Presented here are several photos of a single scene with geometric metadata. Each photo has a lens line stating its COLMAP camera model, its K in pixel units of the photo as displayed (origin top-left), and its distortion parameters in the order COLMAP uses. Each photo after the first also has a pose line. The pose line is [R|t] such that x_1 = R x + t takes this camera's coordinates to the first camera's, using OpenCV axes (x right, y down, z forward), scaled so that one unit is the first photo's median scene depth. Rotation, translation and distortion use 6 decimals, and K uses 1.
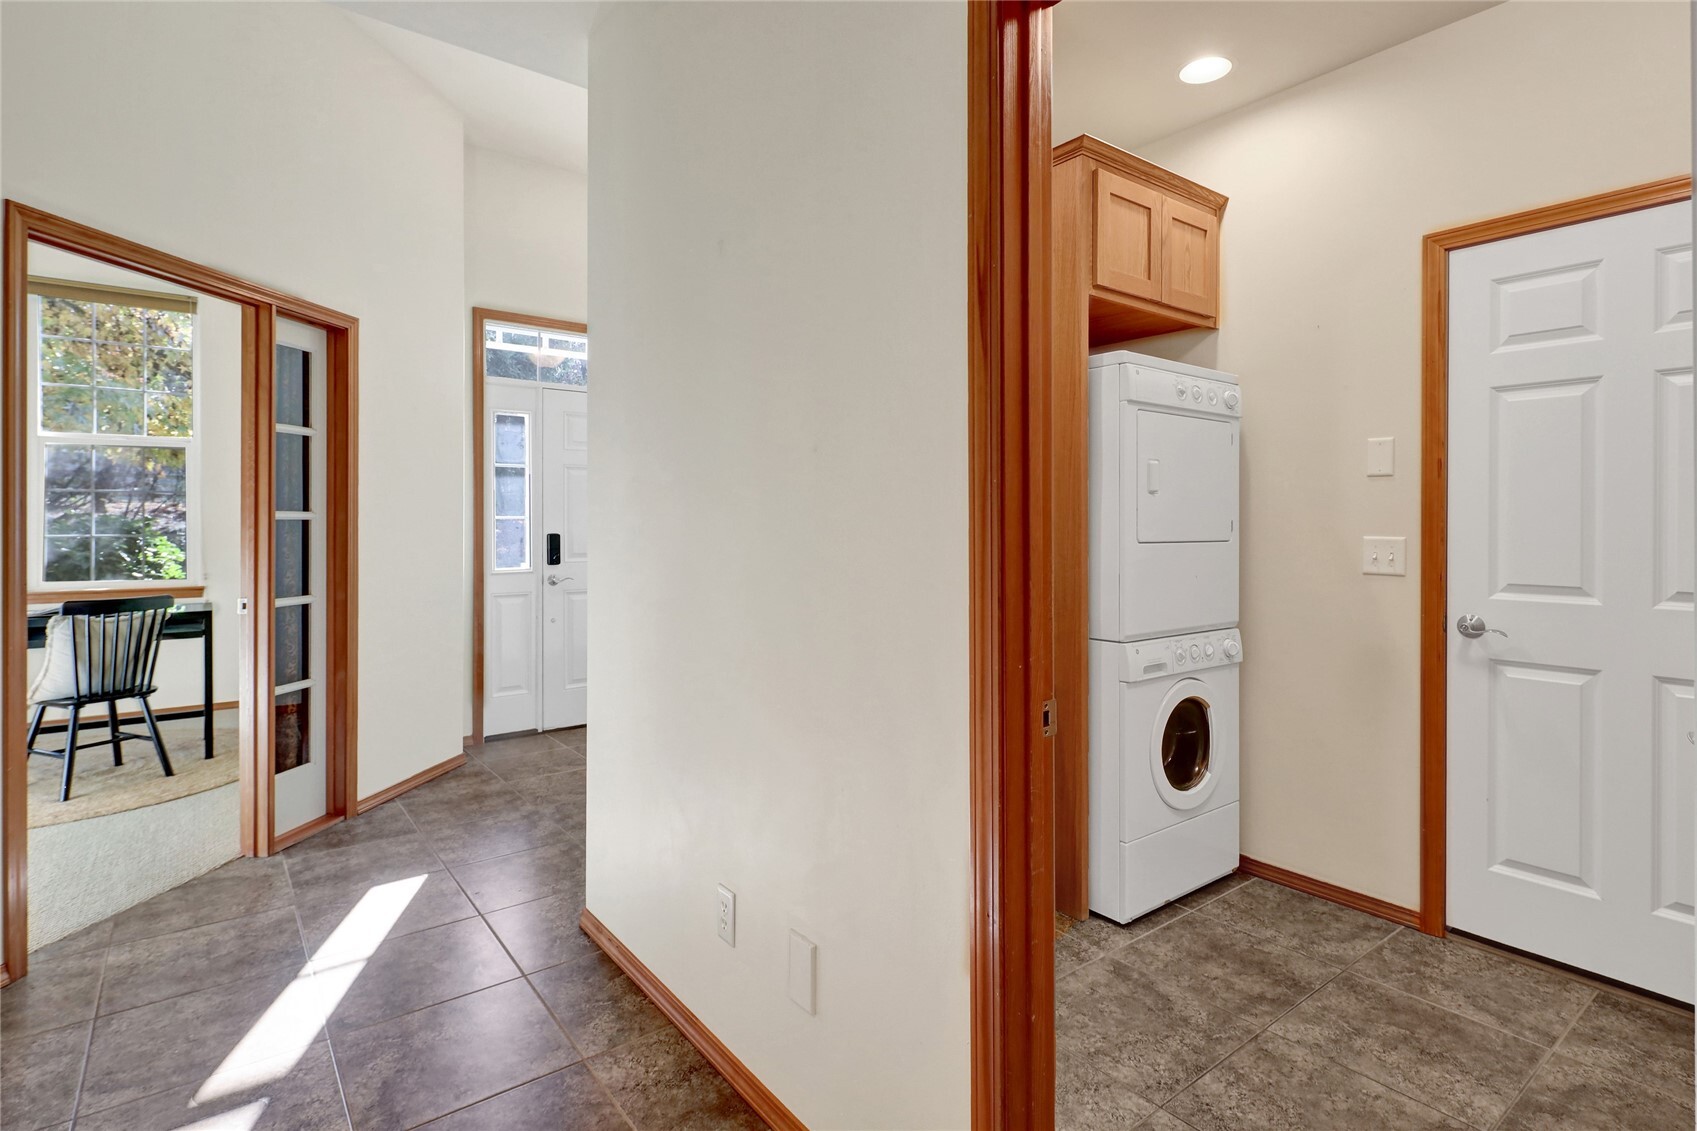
lens RADIAL K [[838.7, 0, 844.6], [0, 838.7, 563.5], [0, 0, 1]] dist [-0.012789, -0.000446]
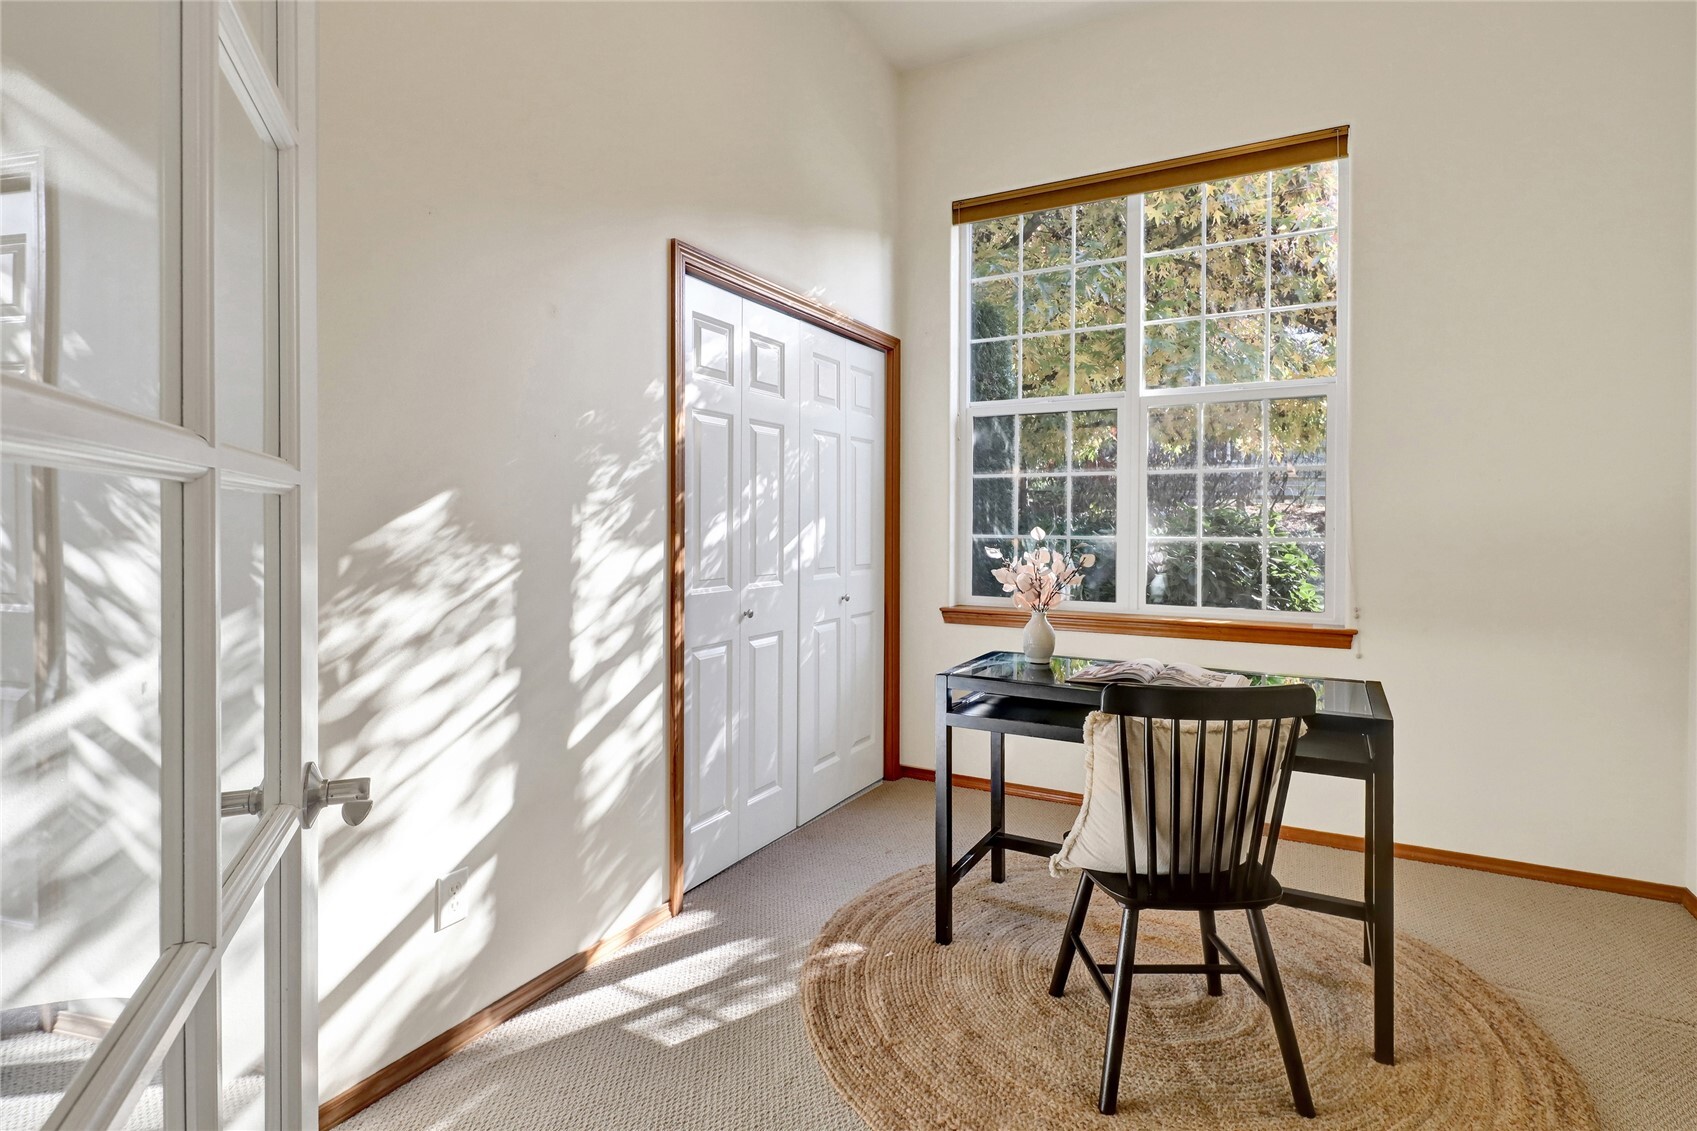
lens RADIAL K [[838.7, 0, 846.0], [0, 838.7, 566.2], [0, 0, 1]] dist [-0.012789, -0.000446]
pose [[0.383797, 0.009044, -0.923373, -0.530882], [-0.006896, 0.999952, 0.006927, -0.020675], [0.923392, 0.003709, 0.383841, 0.644684]]
